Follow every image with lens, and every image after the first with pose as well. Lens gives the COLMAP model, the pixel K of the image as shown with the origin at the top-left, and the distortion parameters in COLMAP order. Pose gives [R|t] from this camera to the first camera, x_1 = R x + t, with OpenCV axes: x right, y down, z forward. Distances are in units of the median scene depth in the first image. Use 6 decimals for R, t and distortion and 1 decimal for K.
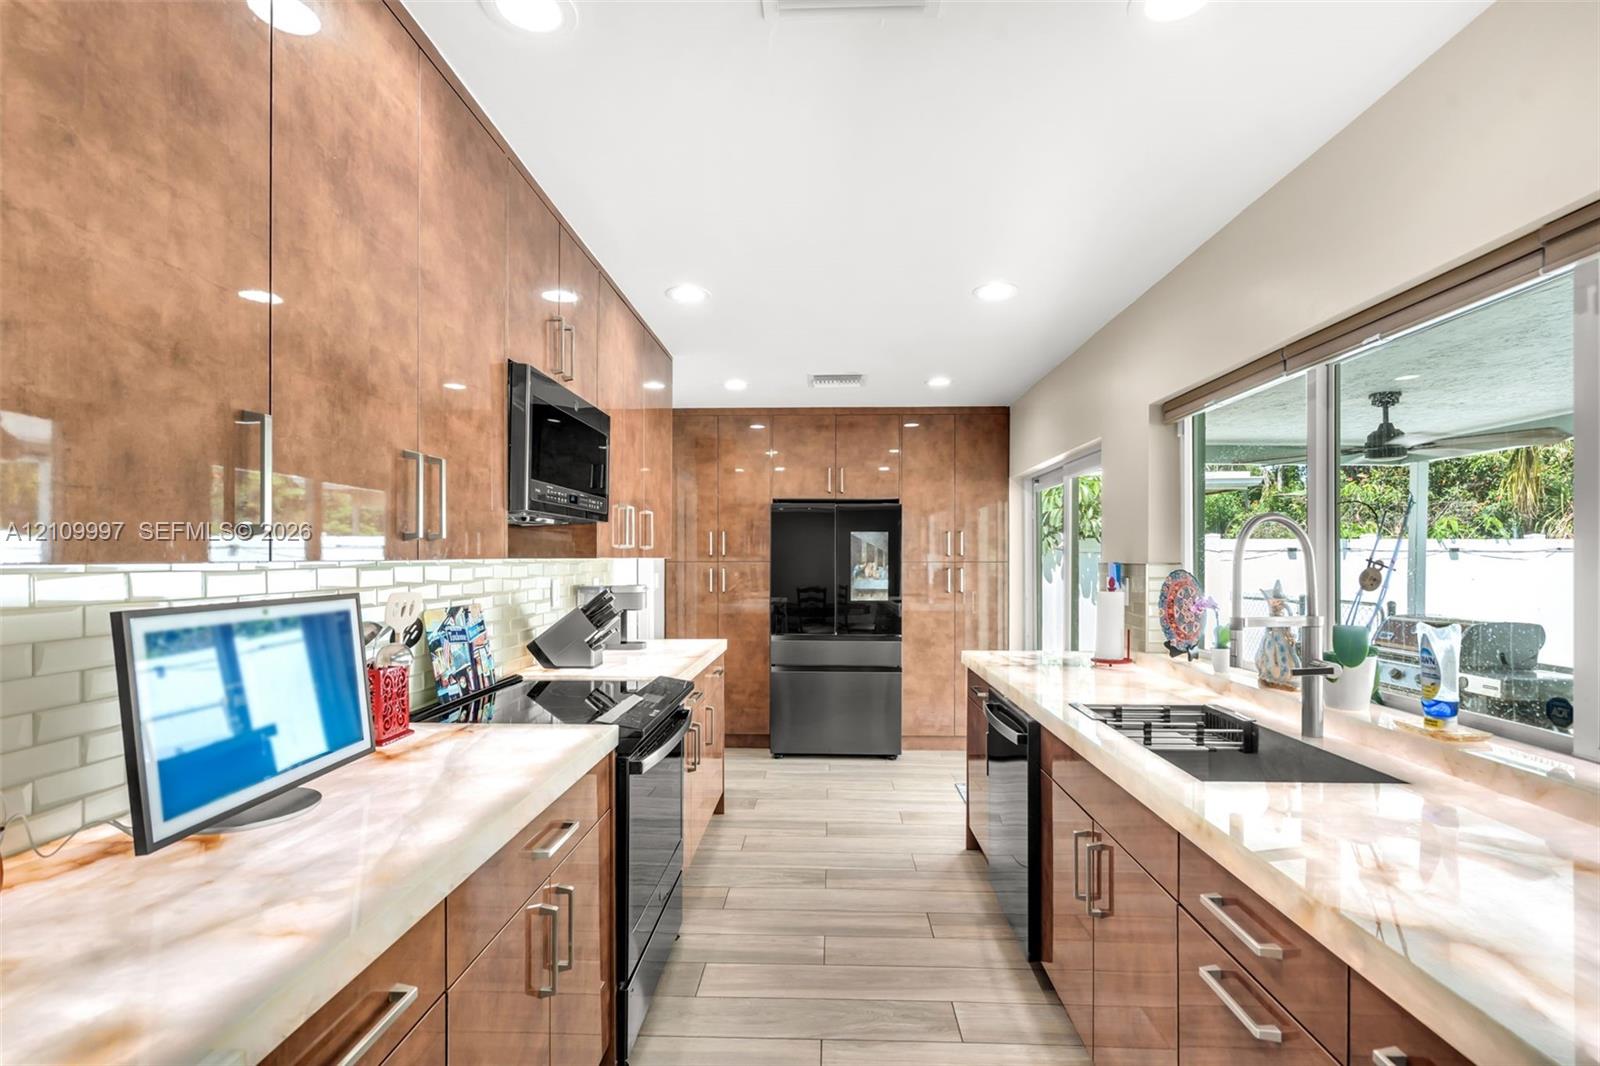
lens RADIAL K [[728.2, 0, 798.9], [0, 728.2, 560.9], [0, 0, 1]] dist [0.000681, 0.000067]
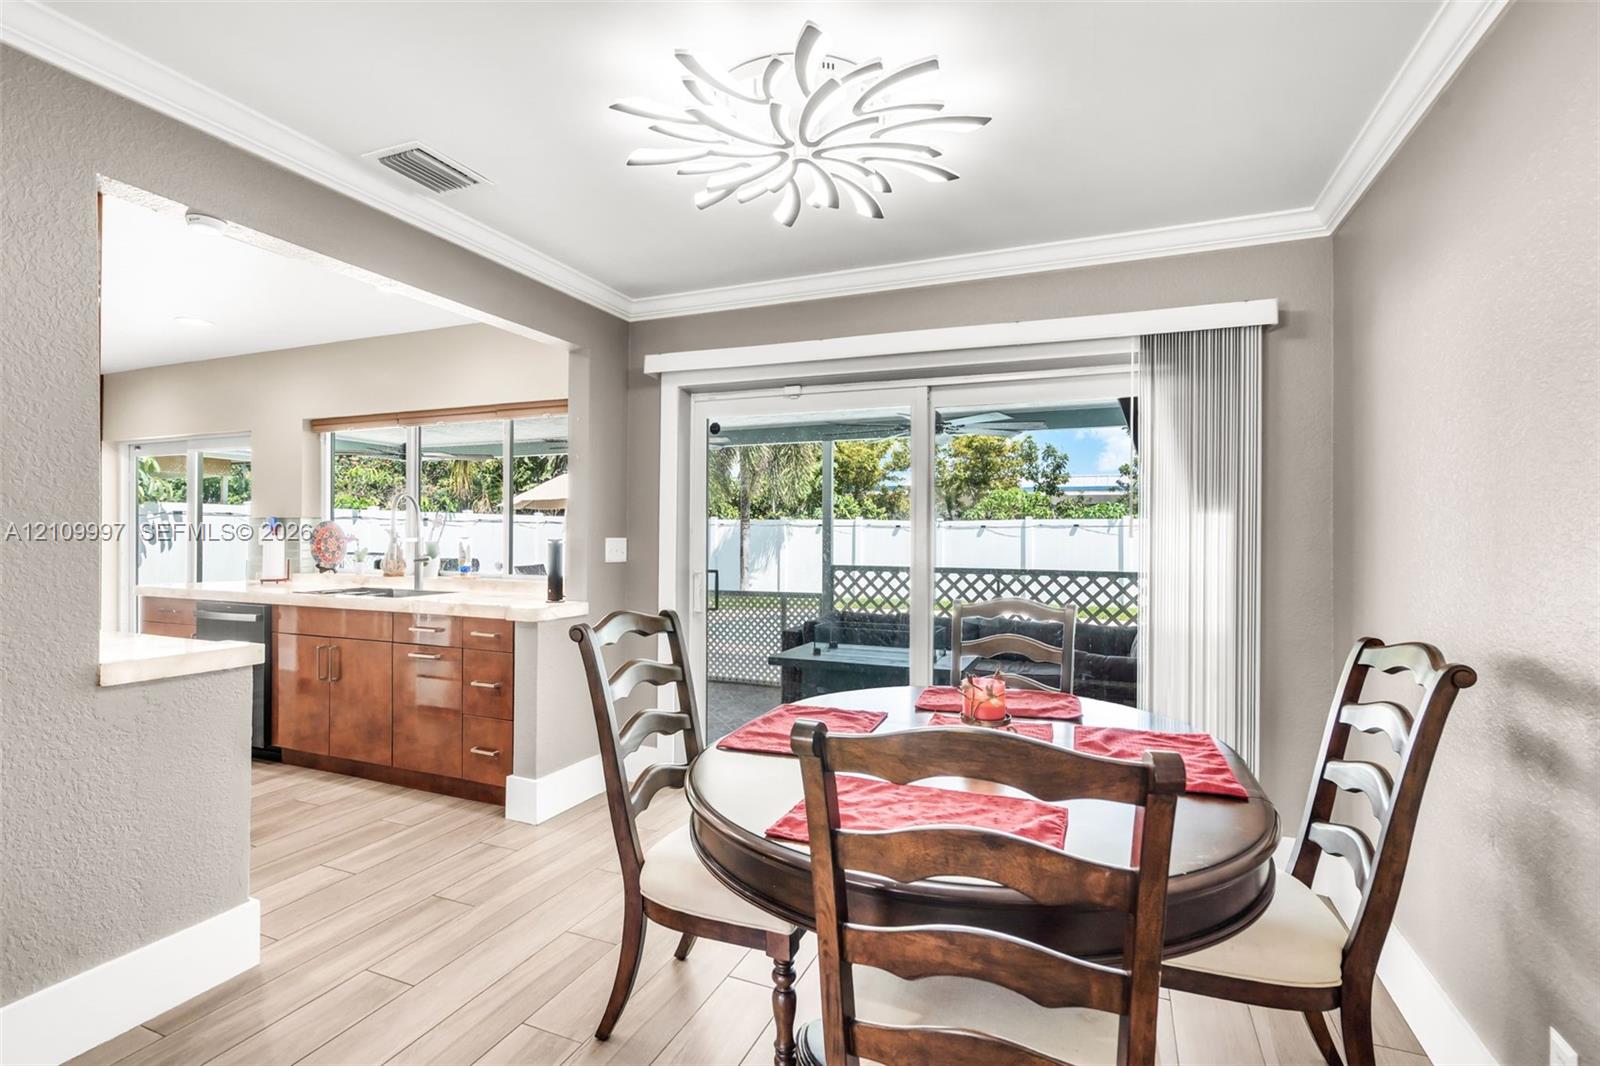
lens RADIAL K [[745.8, 0, 800.0], [0, 745.8, 533.0], [0, 0, 1]] dist [0.000203, 0.000007]
pose [[0.341572, 0.003857, 0.939848, -0.689806], [-0.003872, 0.999989, -0.002697, 0.037815], [-0.939847, -0.002718, 0.341584, -0.594445]]
